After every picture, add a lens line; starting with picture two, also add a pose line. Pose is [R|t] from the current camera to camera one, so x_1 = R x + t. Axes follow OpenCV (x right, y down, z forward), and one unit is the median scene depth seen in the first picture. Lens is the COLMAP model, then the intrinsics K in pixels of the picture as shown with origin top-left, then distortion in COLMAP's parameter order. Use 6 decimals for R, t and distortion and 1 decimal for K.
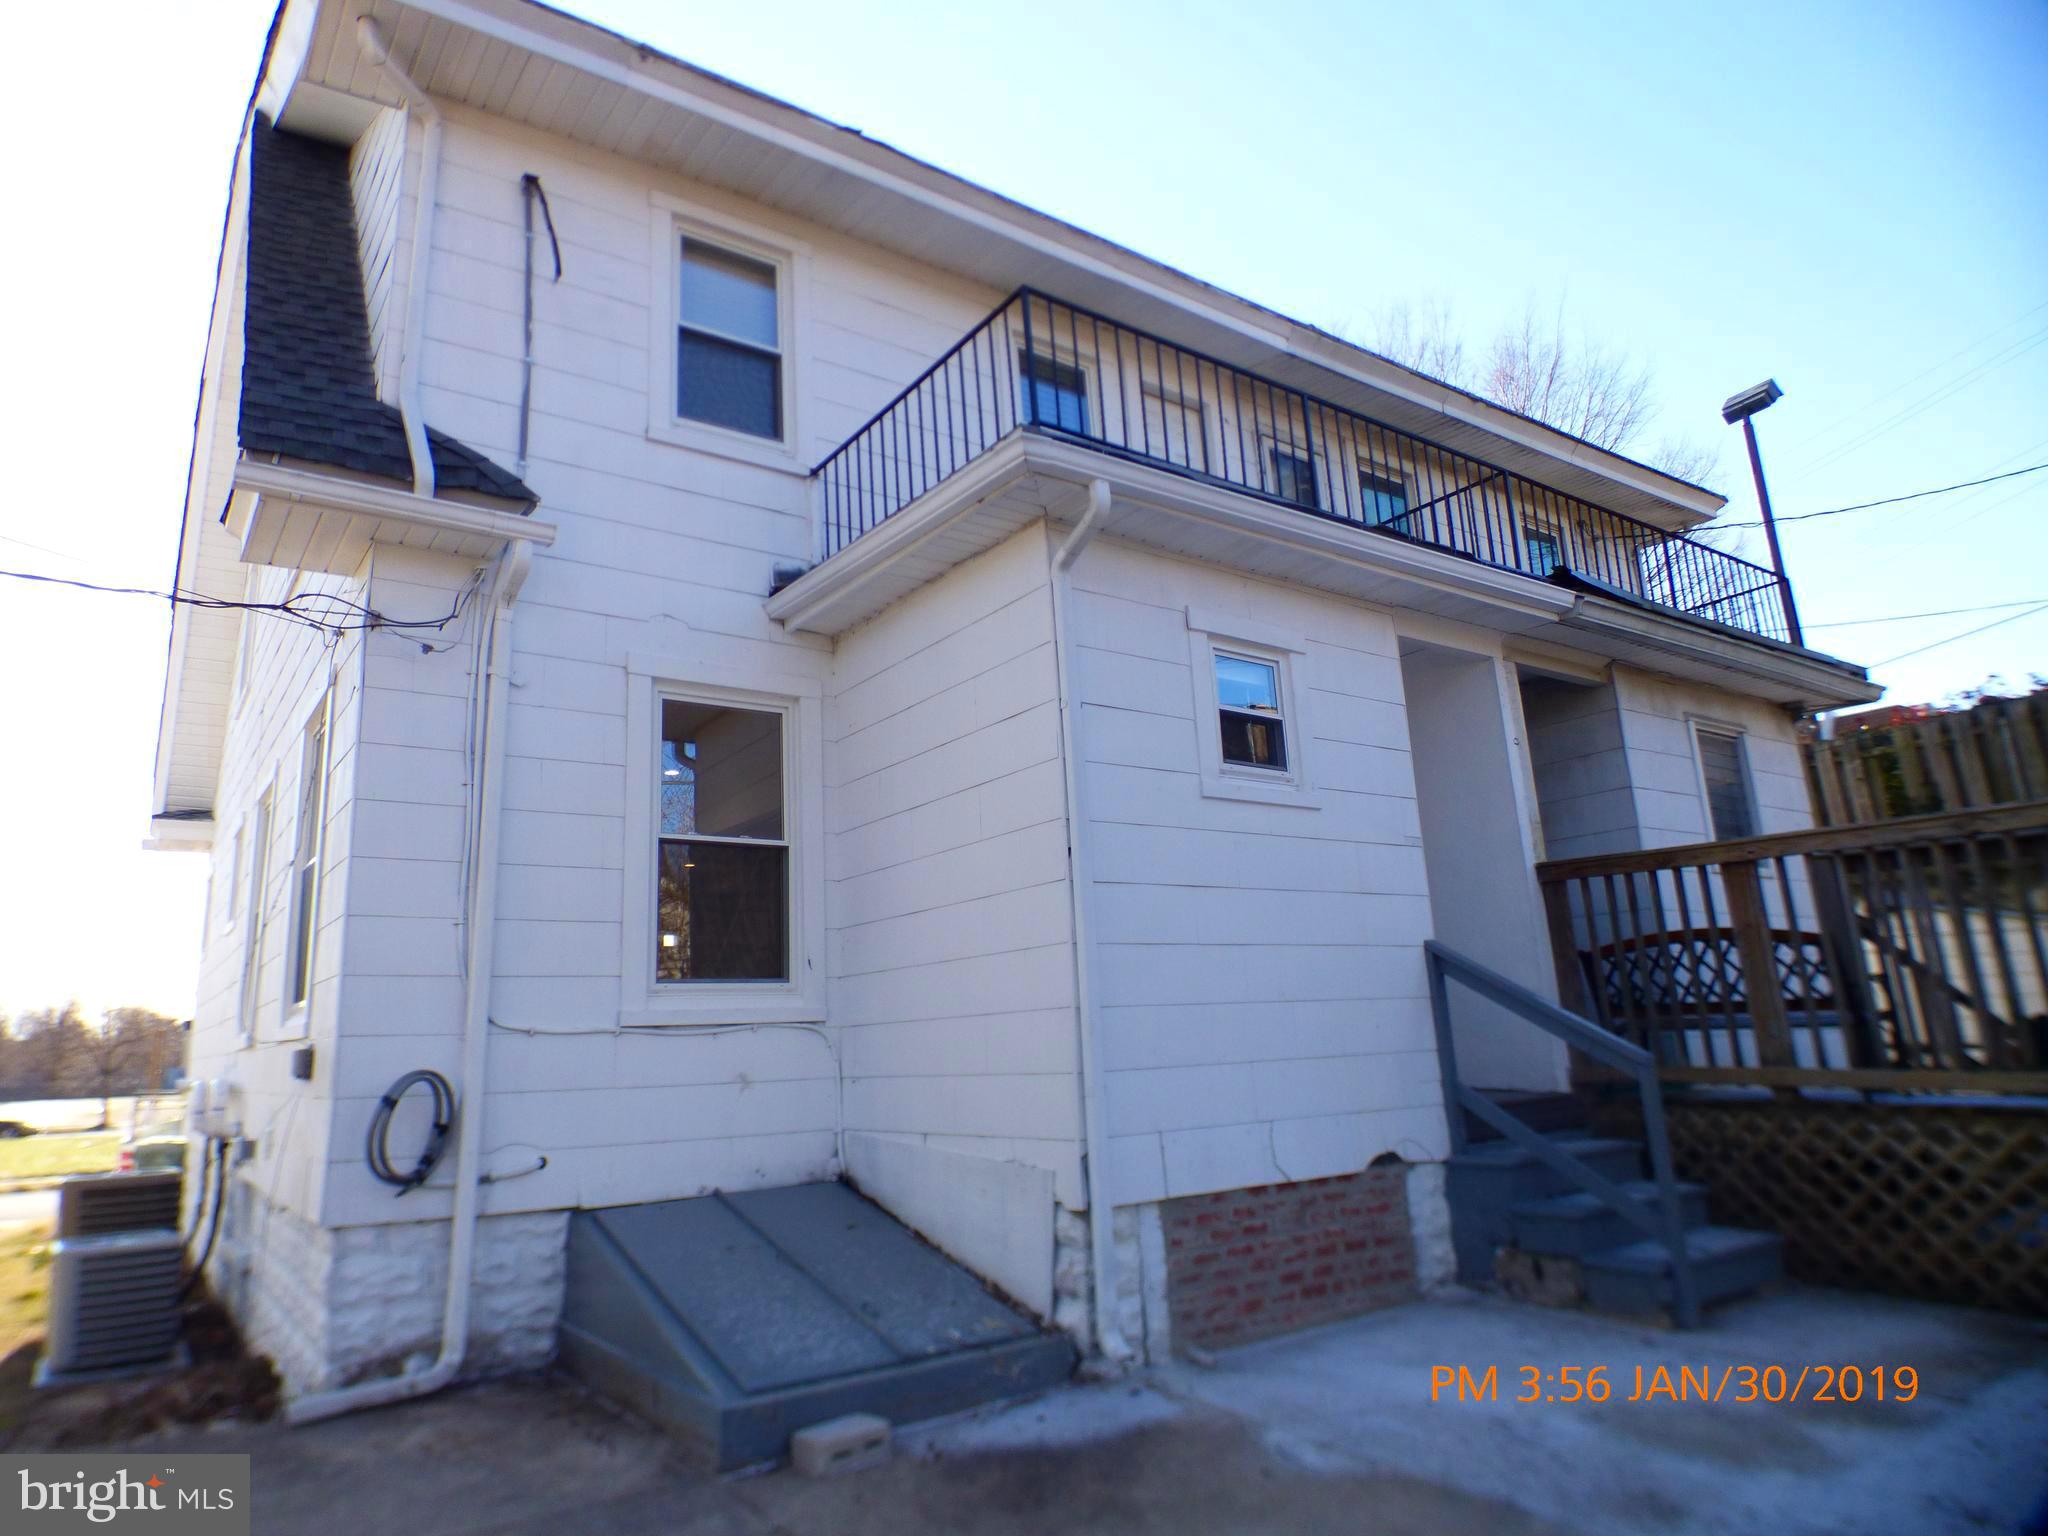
lens RADIAL K [[1203.3, 0, 1024.0], [0, 1203.3, 768.0], [0, 0, 1]] dist [0.007142, 0.000677]
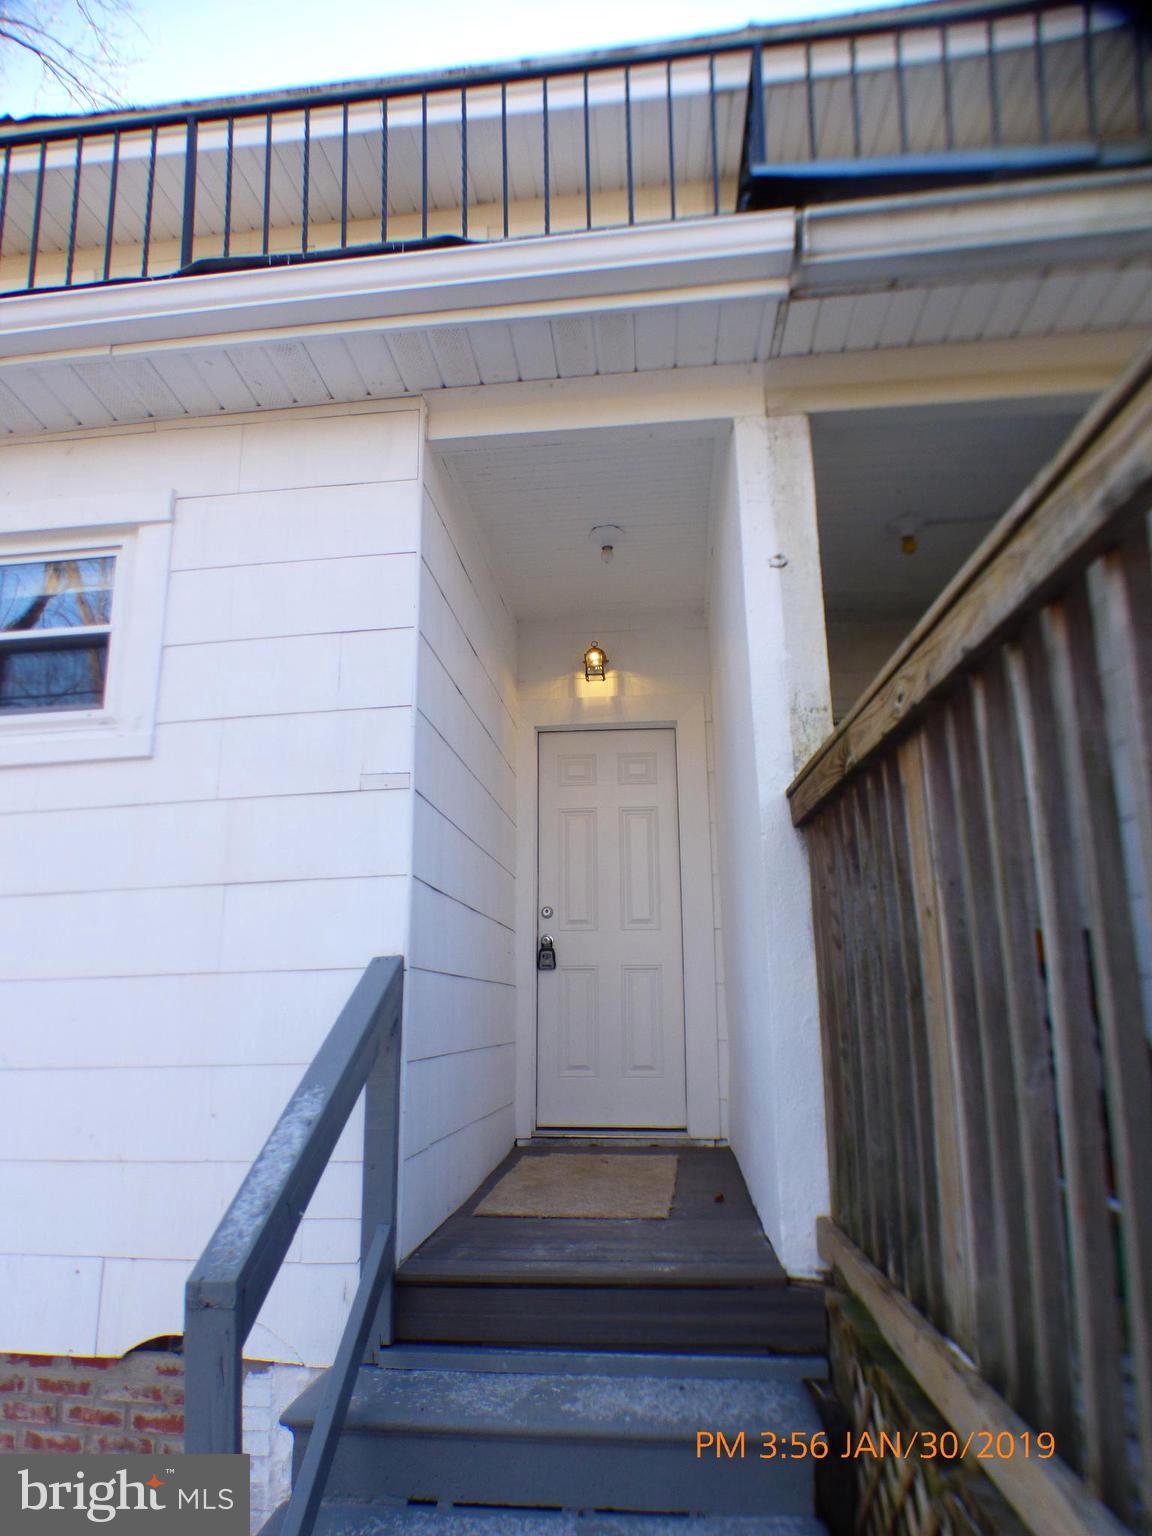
lens RADIAL K [[902.5, 0, 576.0], [0, 902.5, 768.0], [0, 0, 1]] dist [0.007142, 0.000677]
pose [[0.739640, -0.083688, -0.667779, 0.691216], [0.133204, 0.990813, 0.023368, 0.055020], [0.659688, -0.106235, 0.743993, 0.748515]]
